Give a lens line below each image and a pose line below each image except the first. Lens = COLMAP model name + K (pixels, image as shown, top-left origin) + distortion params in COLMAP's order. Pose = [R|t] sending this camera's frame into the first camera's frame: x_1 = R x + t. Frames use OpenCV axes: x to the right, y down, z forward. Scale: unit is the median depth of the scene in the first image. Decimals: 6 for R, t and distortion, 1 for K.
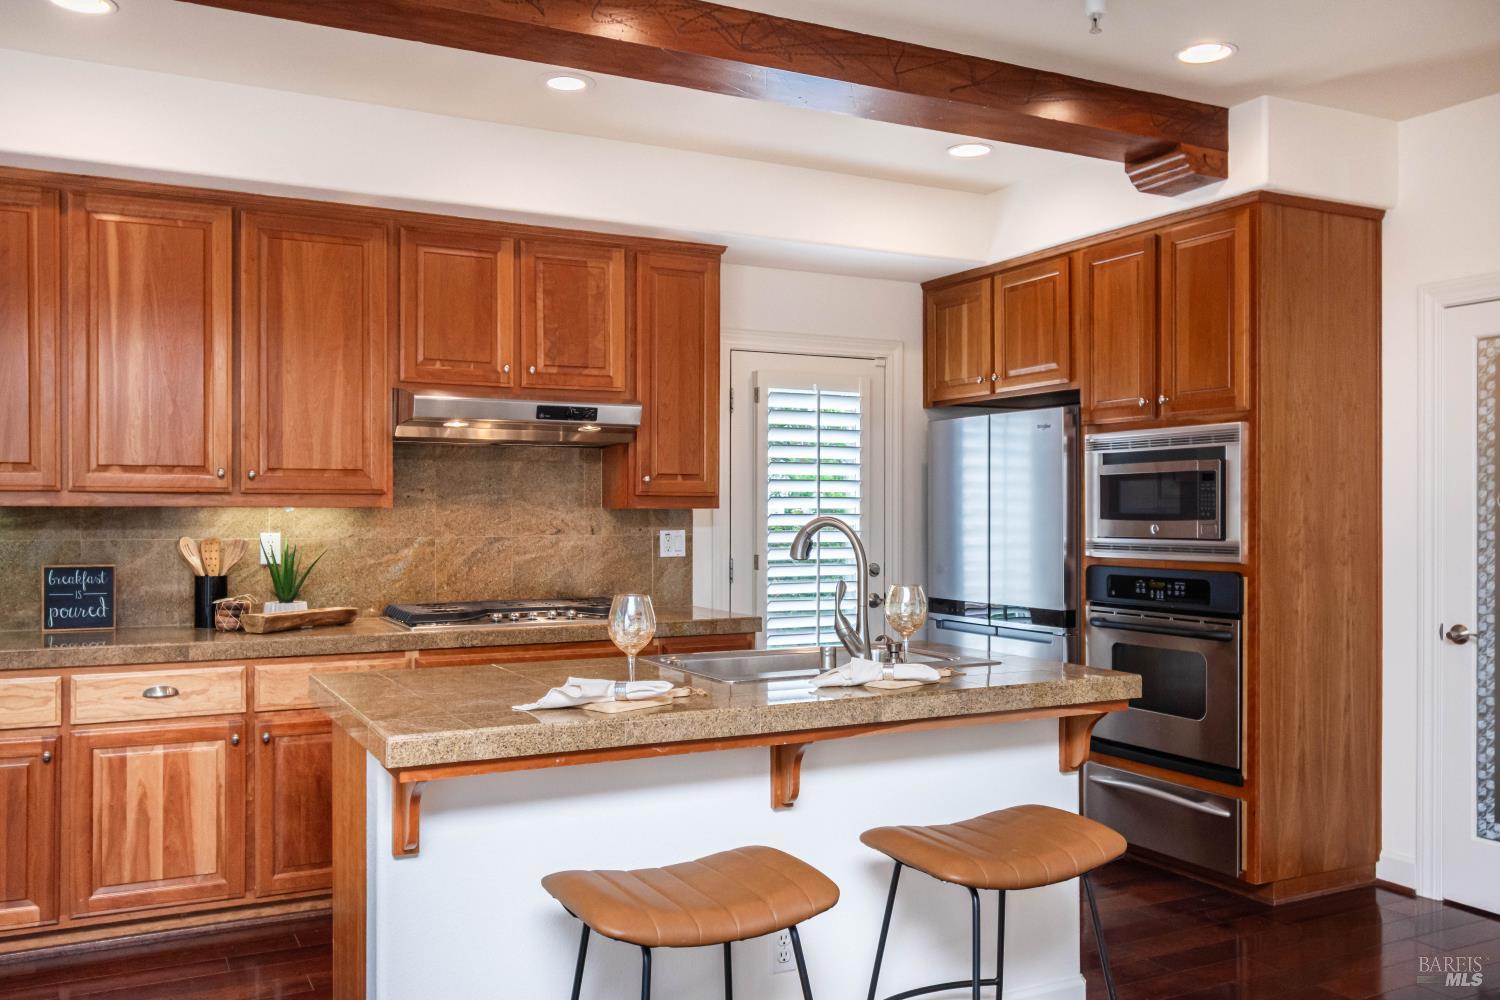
lens RADIAL K [[1214.0, 0, 756.6], [0, 1214.0, 511.3], [0, 0, 1]] dist [-0.025208, 0.007154]
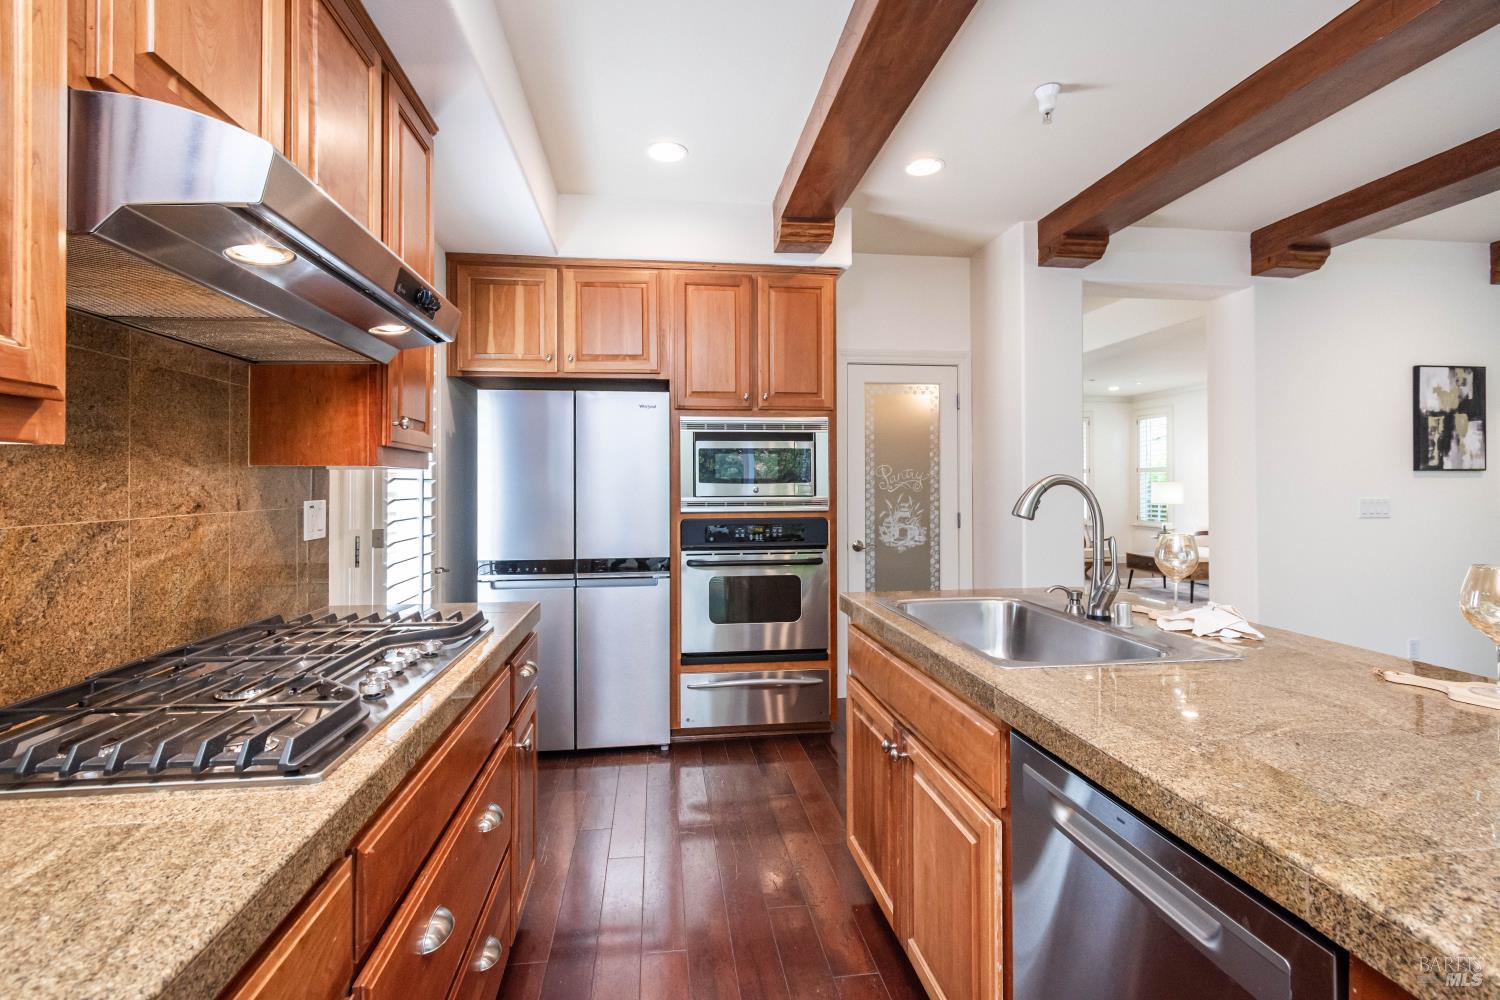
lens RADIAL K [[677.0, 0, 735.5], [0, 677.0, 476.8], [0, 0, 1]] dist [0.004725, -0.000169]
pose [[0.361918, 0.008531, 0.932171, -0.380217], [0.002466, 0.999946, -0.010109, 0.007529], [-0.932207, 0.005958, 0.361878, 0.712504]]
